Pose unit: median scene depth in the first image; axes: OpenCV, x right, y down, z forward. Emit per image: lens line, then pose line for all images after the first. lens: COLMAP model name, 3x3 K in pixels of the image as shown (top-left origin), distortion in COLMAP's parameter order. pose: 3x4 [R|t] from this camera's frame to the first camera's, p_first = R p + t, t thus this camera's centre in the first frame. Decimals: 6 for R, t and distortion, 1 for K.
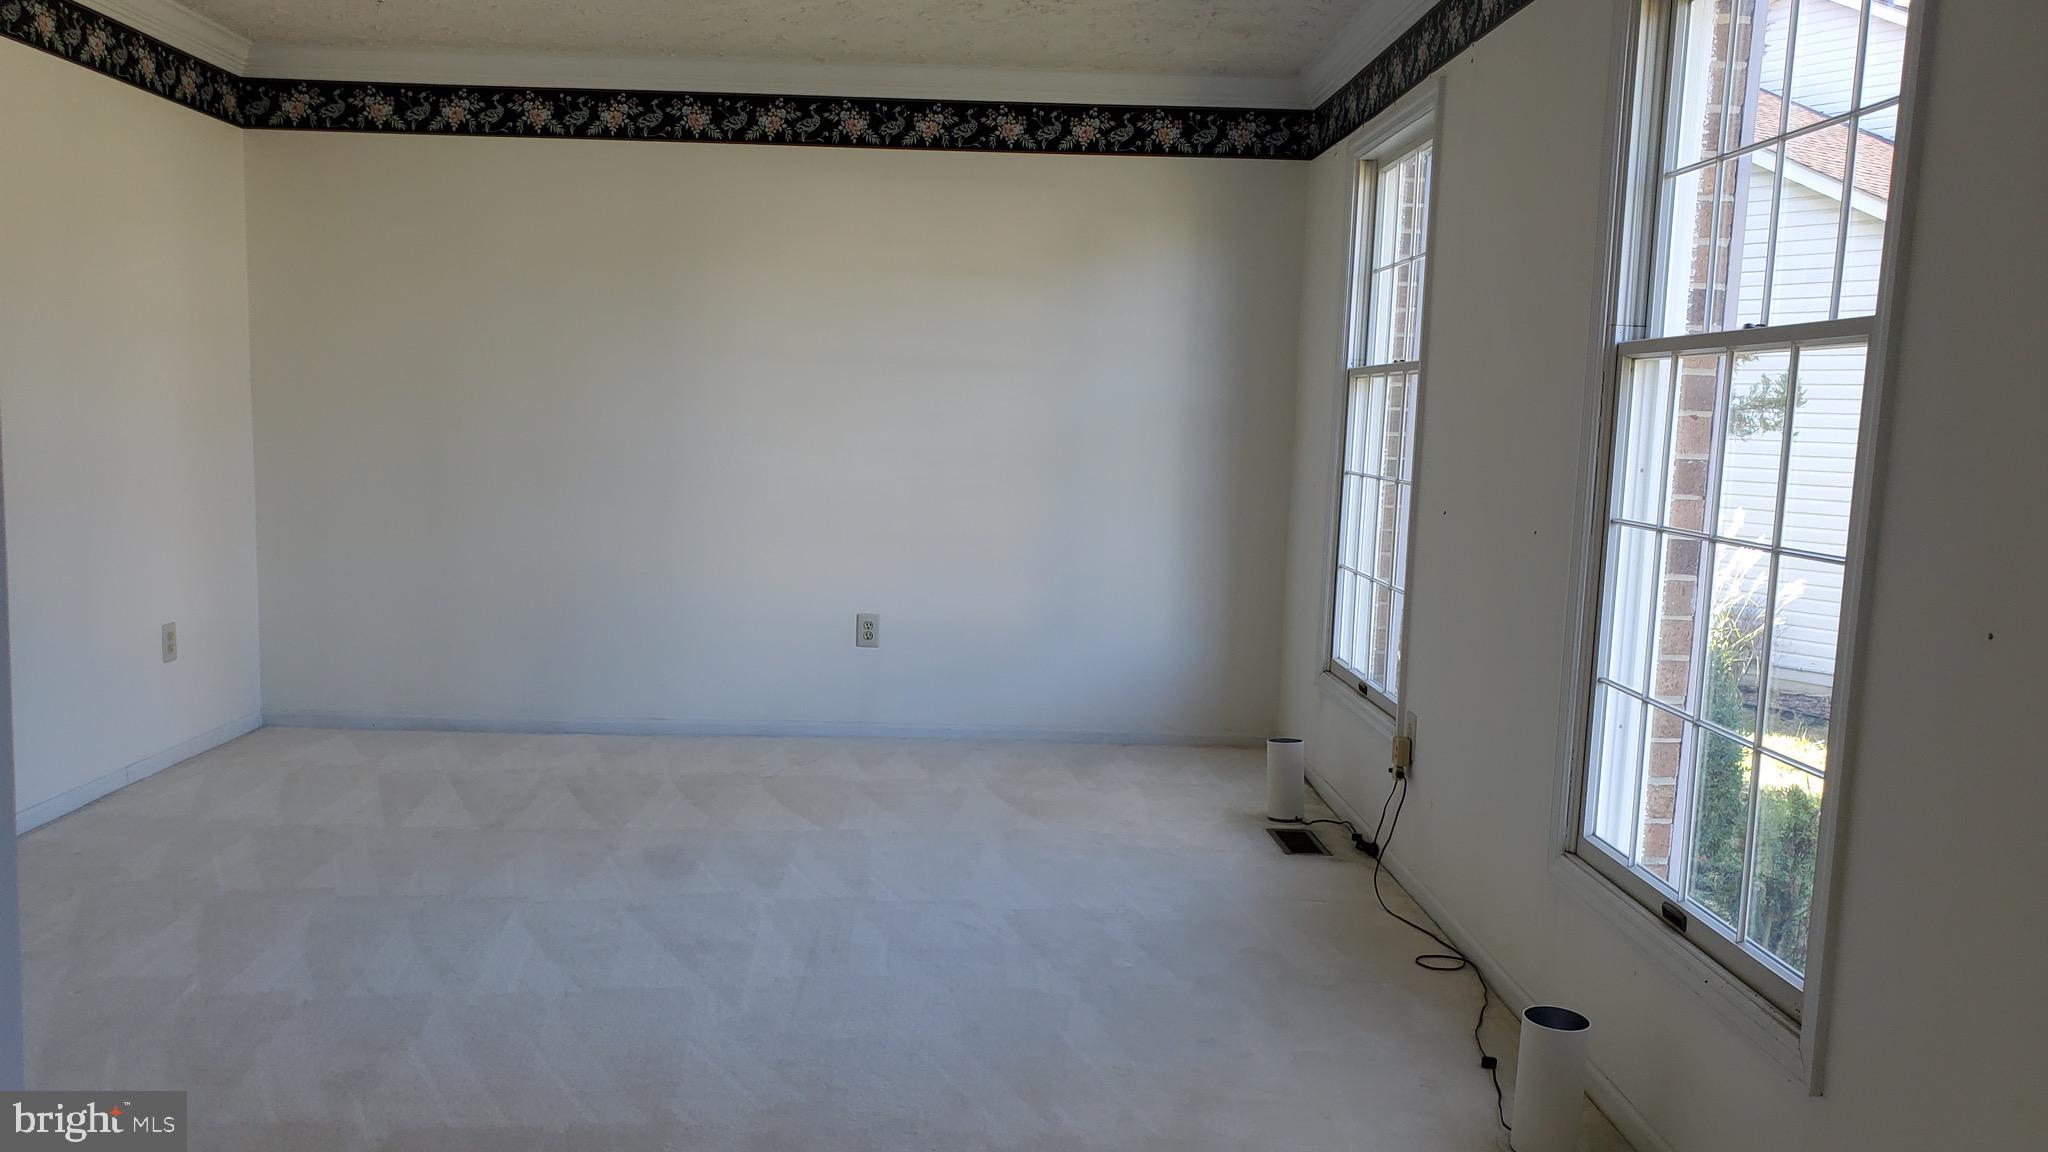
lens RADIAL K [[1593.1, 0, 1019.2], [0, 1593.1, 594.8], [0, 0, 1]] dist [0.015190, 0.000883]
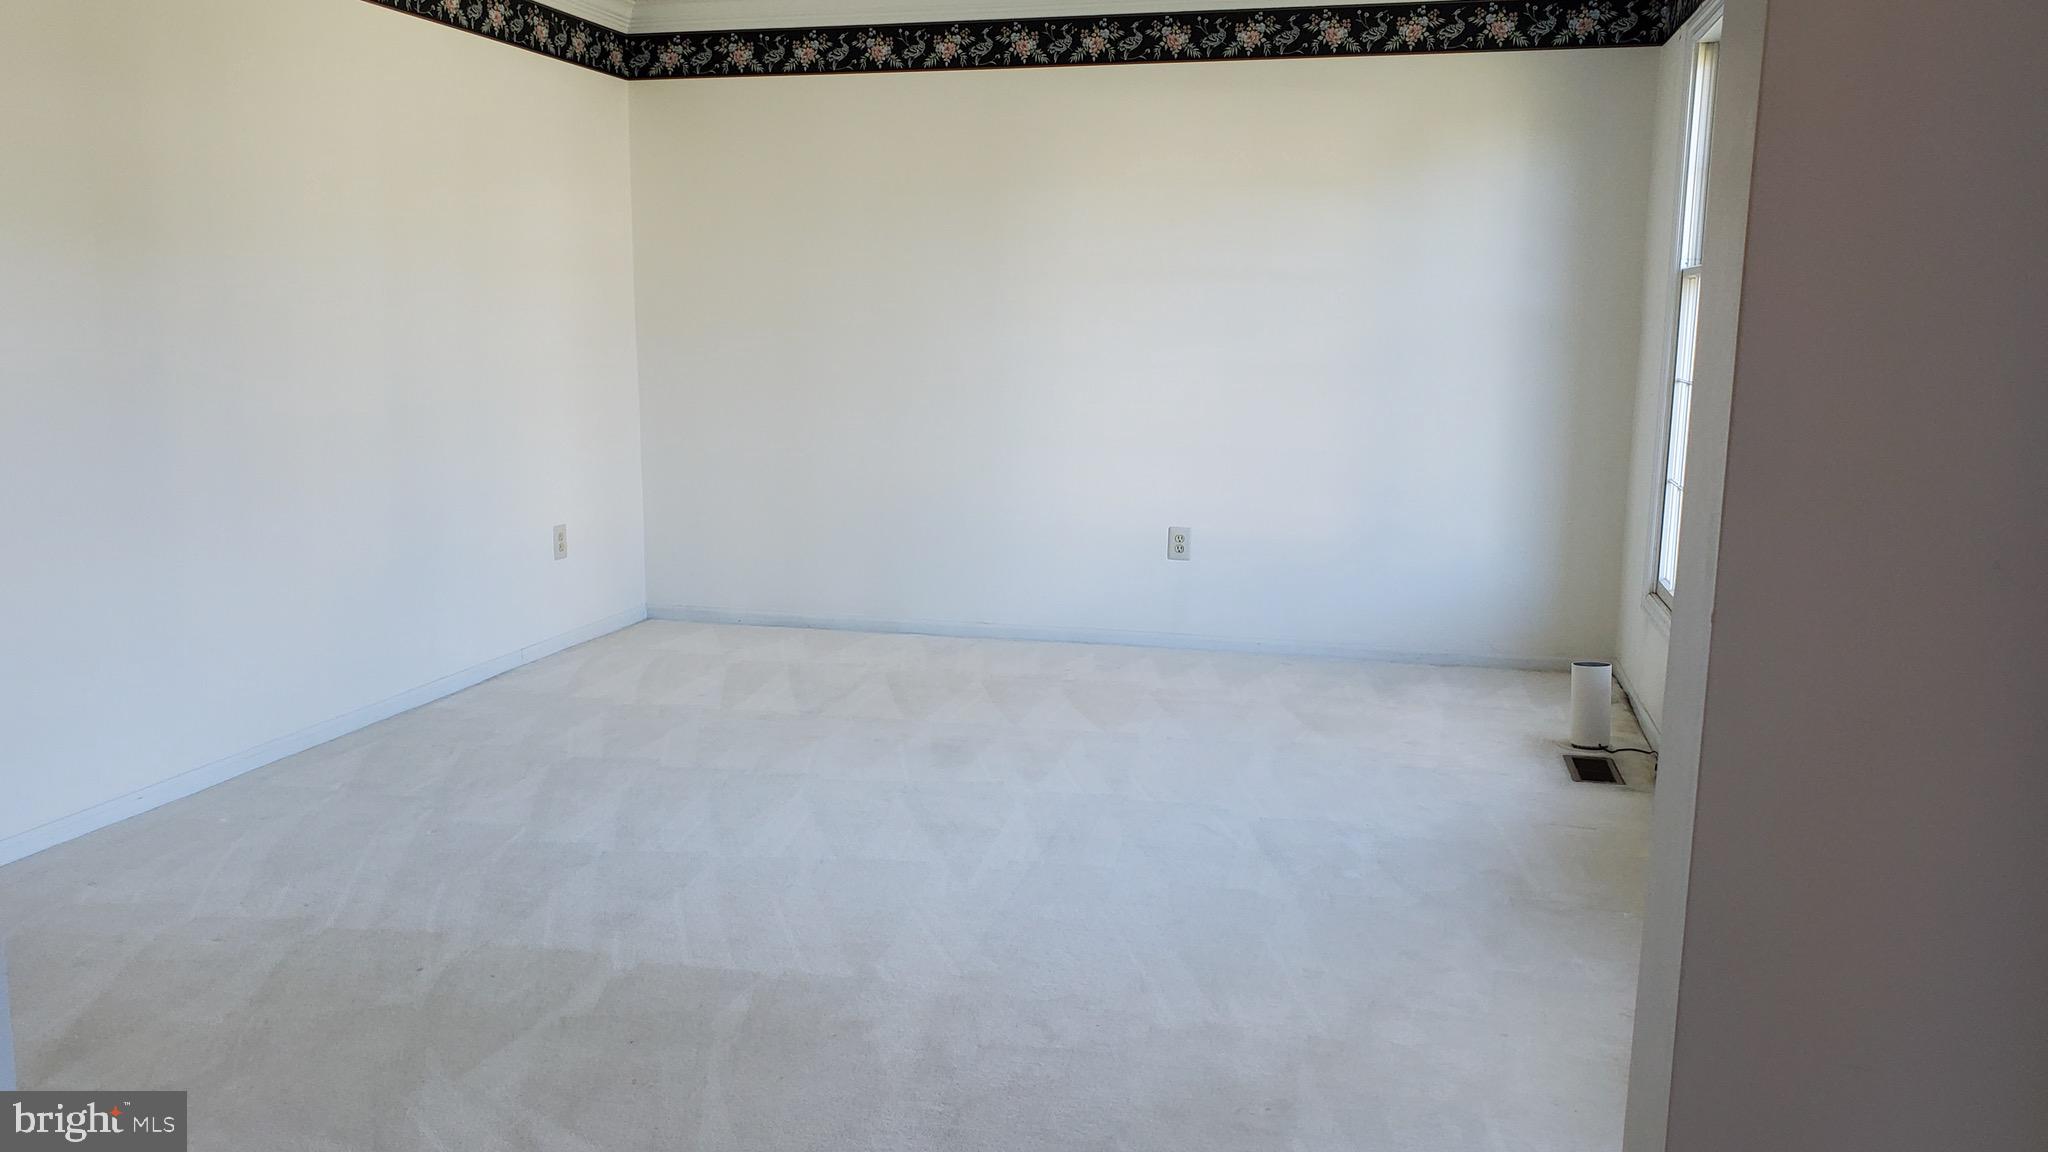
lens RADIAL K [[1601.1, 0, 1096.8], [0, 1601.1, 599.9], [0, 0, 1]] dist [0.100671, -0.294134]
pose [[0.964291, 0.025596, -0.263605, 0.142022], [-0.012471, 0.998603, 0.051343, 0.007019], [0.264551, -0.046222, 0.963263, -0.009995]]
